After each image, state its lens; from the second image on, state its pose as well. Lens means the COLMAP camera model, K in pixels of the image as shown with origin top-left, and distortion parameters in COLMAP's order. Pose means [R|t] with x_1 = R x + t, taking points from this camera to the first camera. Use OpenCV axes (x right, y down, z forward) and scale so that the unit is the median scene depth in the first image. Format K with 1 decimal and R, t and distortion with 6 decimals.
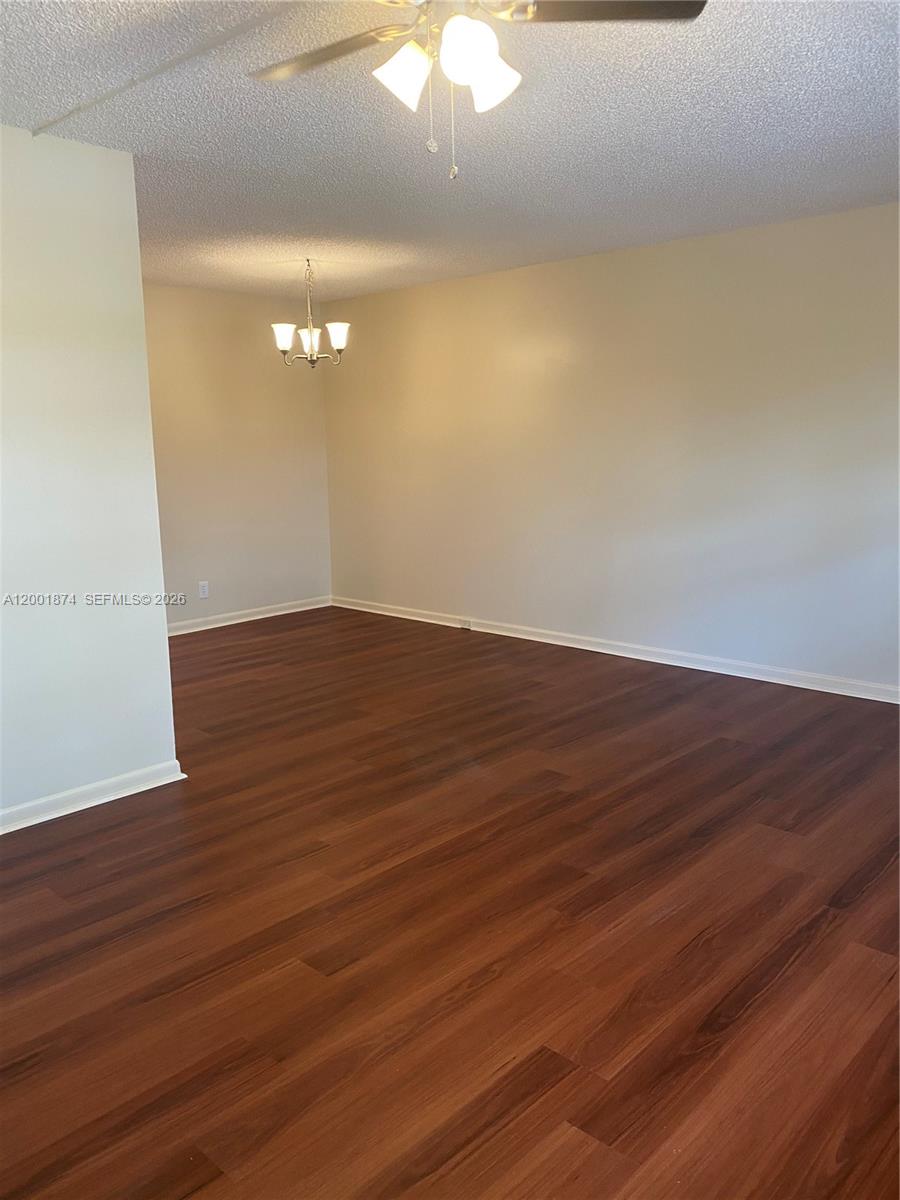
lens RADIAL K [[929.3, 0, 405.4], [0, 929.3, 628.0], [0, 0, 1]] dist [0.005980, 0.001844]
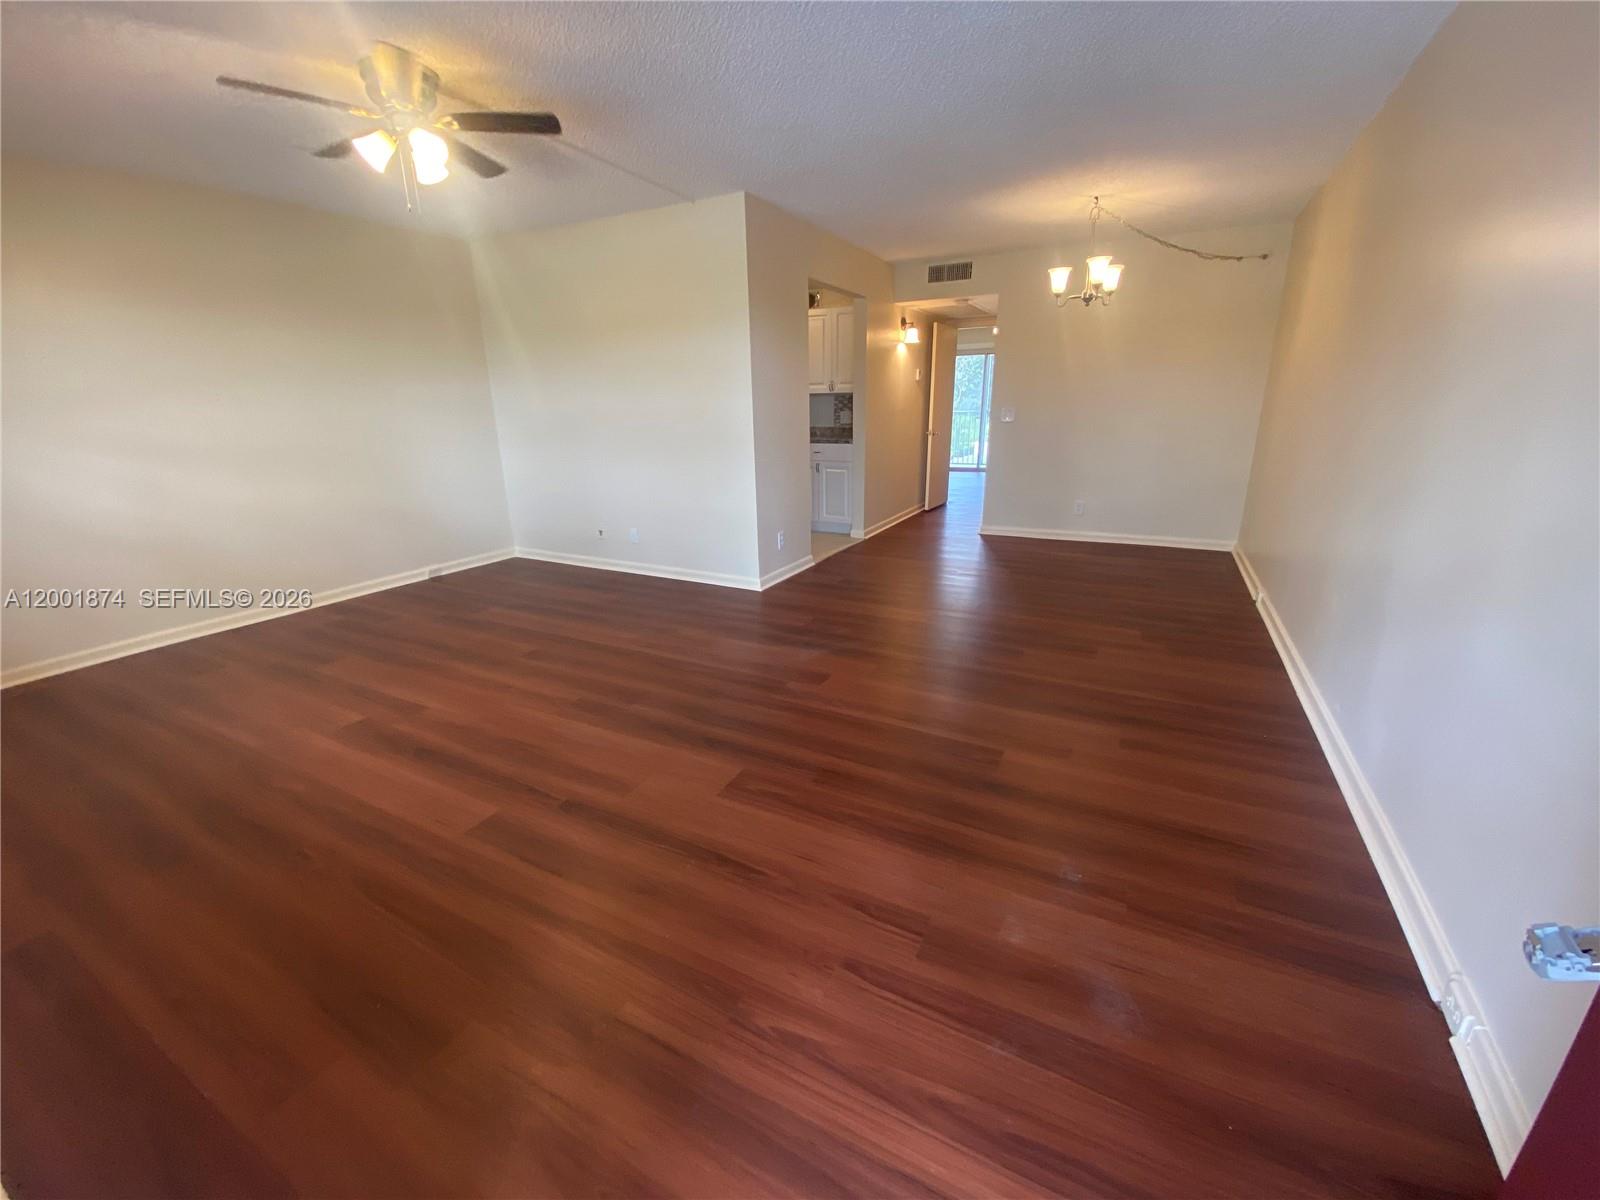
lens RADIAL K [[634.8, 0, 804.5], [0, 634.8, 603.7], [0, 0, 1]] dist [0.021516, -0.021069]
pose [[0.295066, 0.307311, -0.904708, 0.877766], [-0.189443, 0.946884, 0.259852, -0.134205], [0.936508, 0.094717, 0.337611, 0.749702]]
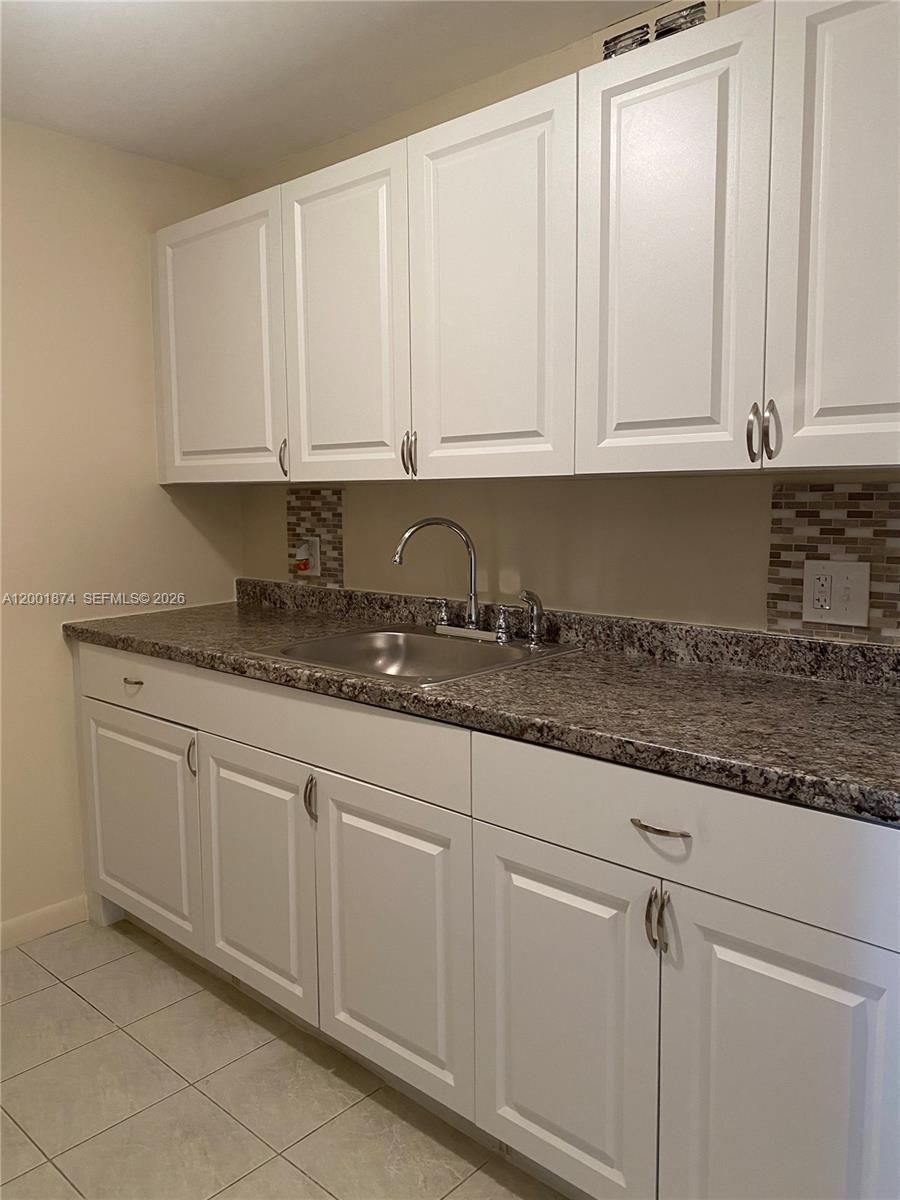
lens RADIAL K [[922.7, 0, 435.4], [0, 922.7, 598.4], [0, 0, 1]] dist [0.112917, -0.188513]
pose [[0.024570, 0.139997, -0.989847, -0.407272], [-0.193581, 0.972071, 0.132678, -0.211995], [0.980777, 0.188356, 0.050984, 1.188919]]
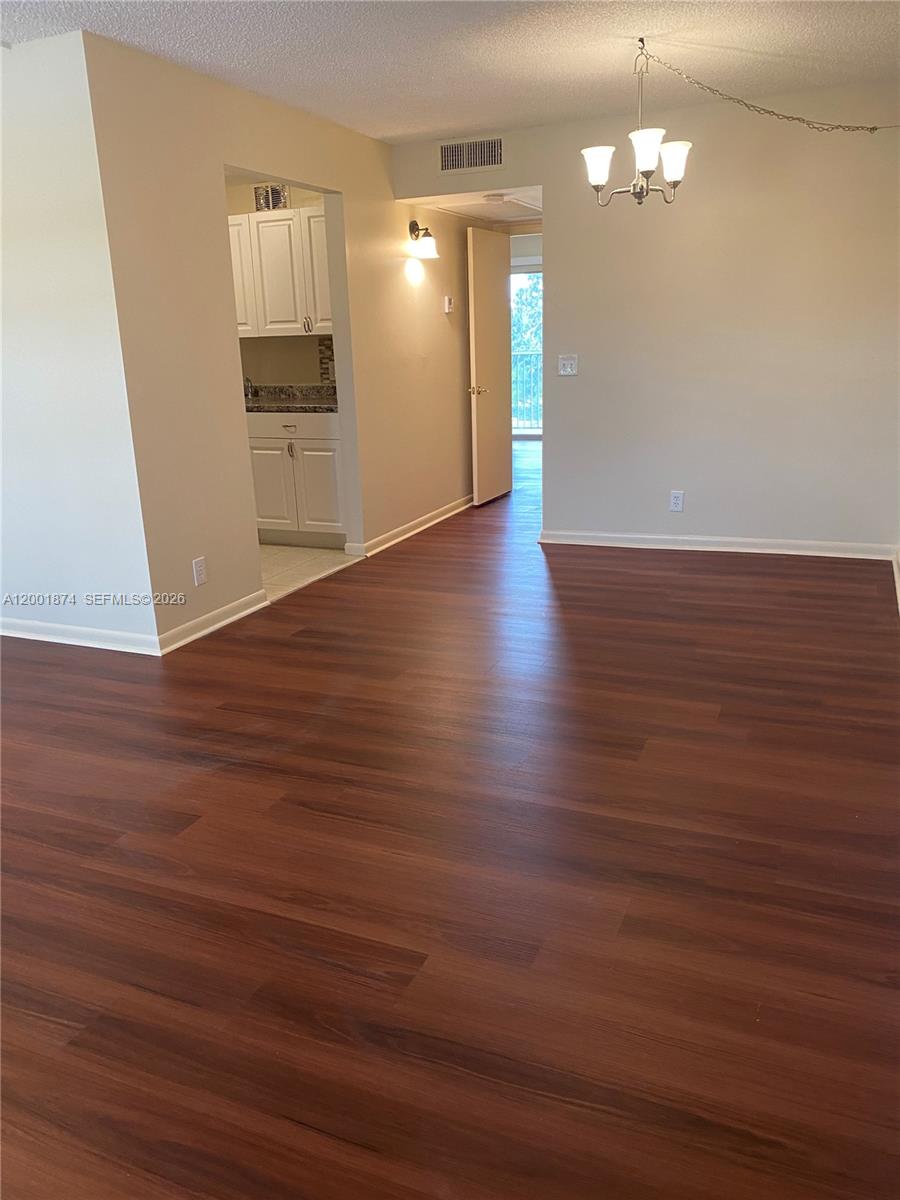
lens RADIAL K [[923.8, 0, 450.0], [0, 923.8, 600.0], [0, 0, 1]] dist [-0.003908, 0.002840]
pose [[0.373036, 0.266169, -0.888819, 0.836859], [-0.166356, 0.961631, 0.218154, -0.189247], [0.912782, 0.066481, 0.403001, 0.947788]]
